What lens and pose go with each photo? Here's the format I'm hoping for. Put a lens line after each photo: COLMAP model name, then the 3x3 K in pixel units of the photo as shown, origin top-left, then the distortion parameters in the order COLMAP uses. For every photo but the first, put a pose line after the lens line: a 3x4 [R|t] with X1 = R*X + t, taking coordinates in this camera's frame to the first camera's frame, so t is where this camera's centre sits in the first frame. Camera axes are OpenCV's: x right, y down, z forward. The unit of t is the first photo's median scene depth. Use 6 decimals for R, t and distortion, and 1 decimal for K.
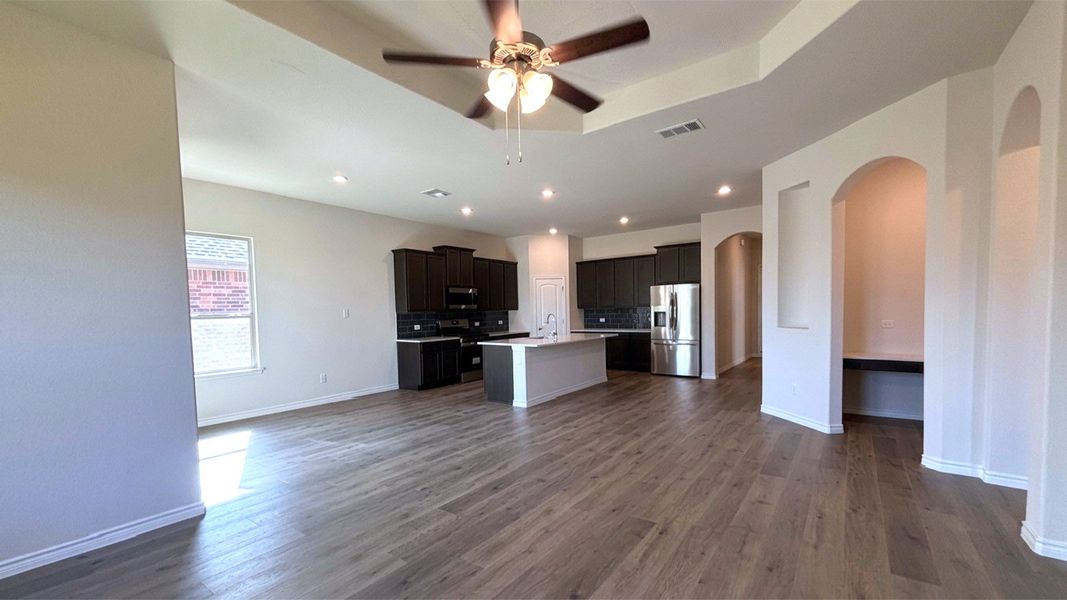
lens RADIAL K [[441.0, 0, 531.5], [0, 441.0, 331.6], [0, 0, 1]] dist [-0.001762, -0.000235]
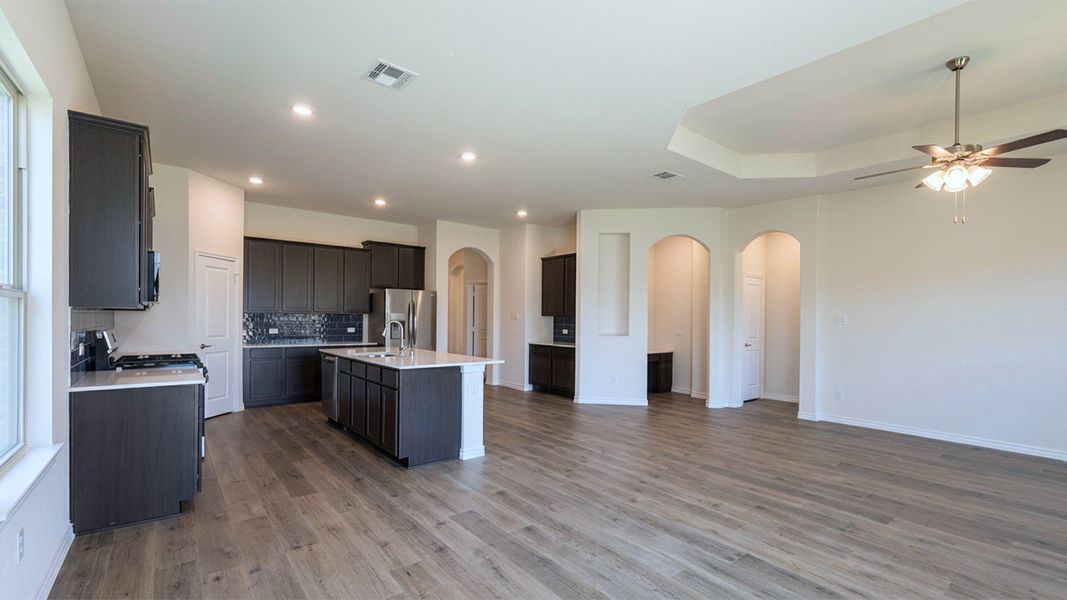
lens RADIAL K [[441.0, 0, 531.5], [0, 441.0, 331.6], [0, 0, 1]] dist [-0.001762, -0.000235]
pose [[0.253803, -0.000775, 0.967256, -0.675081], [0.028416, 0.999574, -0.006656, -0.015204], [-0.966838, 0.029175, 0.253717, 0.760277]]
